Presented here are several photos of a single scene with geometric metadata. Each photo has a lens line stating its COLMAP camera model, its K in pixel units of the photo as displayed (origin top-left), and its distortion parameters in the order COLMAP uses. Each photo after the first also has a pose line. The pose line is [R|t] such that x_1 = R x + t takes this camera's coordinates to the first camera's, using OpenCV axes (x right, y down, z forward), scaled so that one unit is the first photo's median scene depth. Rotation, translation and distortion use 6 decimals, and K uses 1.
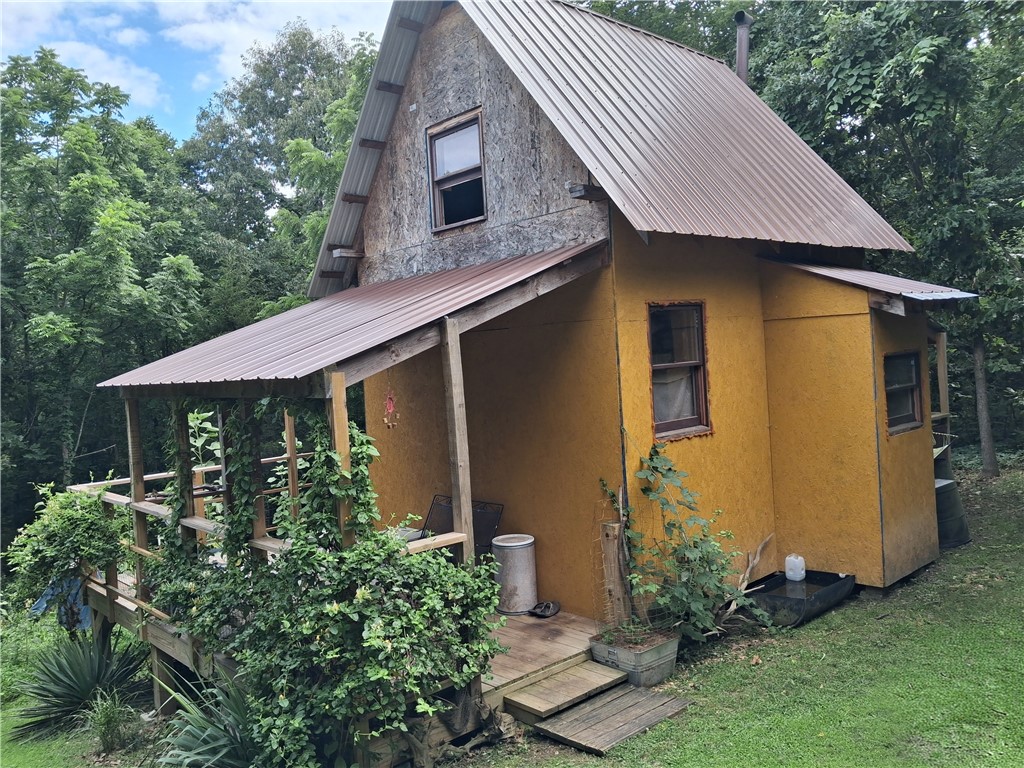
lens RADIAL K [[815.0, 0, 511.8], [0, 815.0, 381.2], [0, 0, 1]] dist [0.016092, -0.007714]
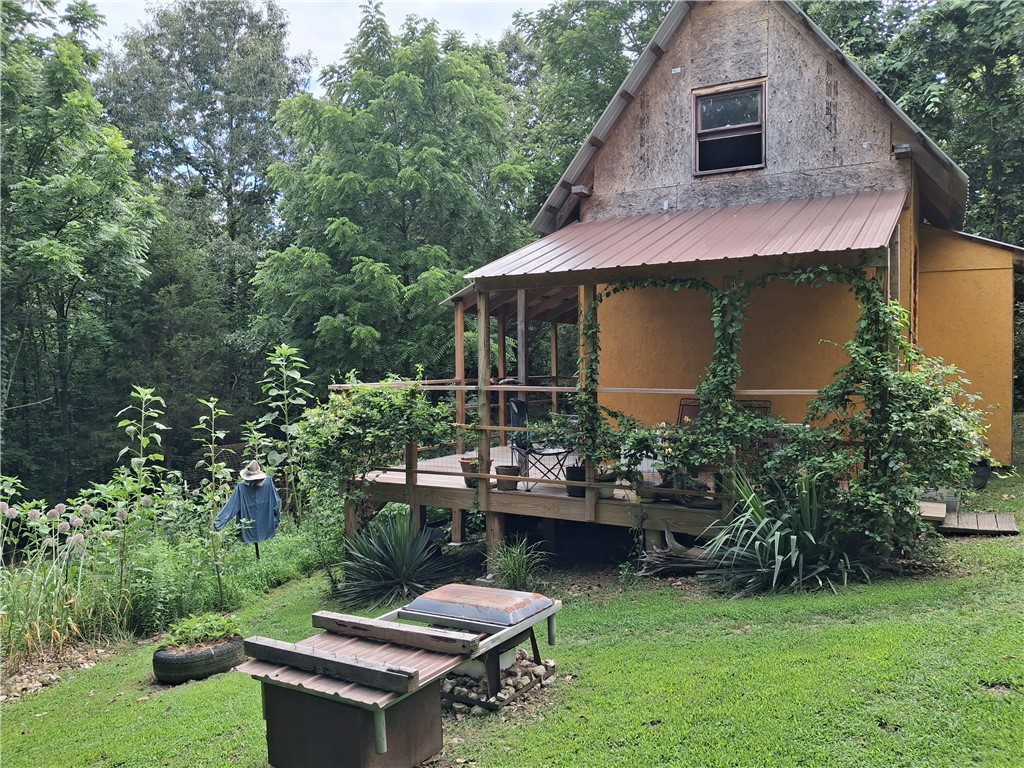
lens RADIAL K [[815.0, 0, 513.0], [0, 815.0, 385.7], [0, 0, 1]] dist [0.016092, -0.007714]
pose [[0.951517, 0.046844, 0.304008, -0.722346], [-0.042736, 0.998883, -0.020159, 0.166555], [-0.304613, 0.006189, 0.952456, -0.063801]]
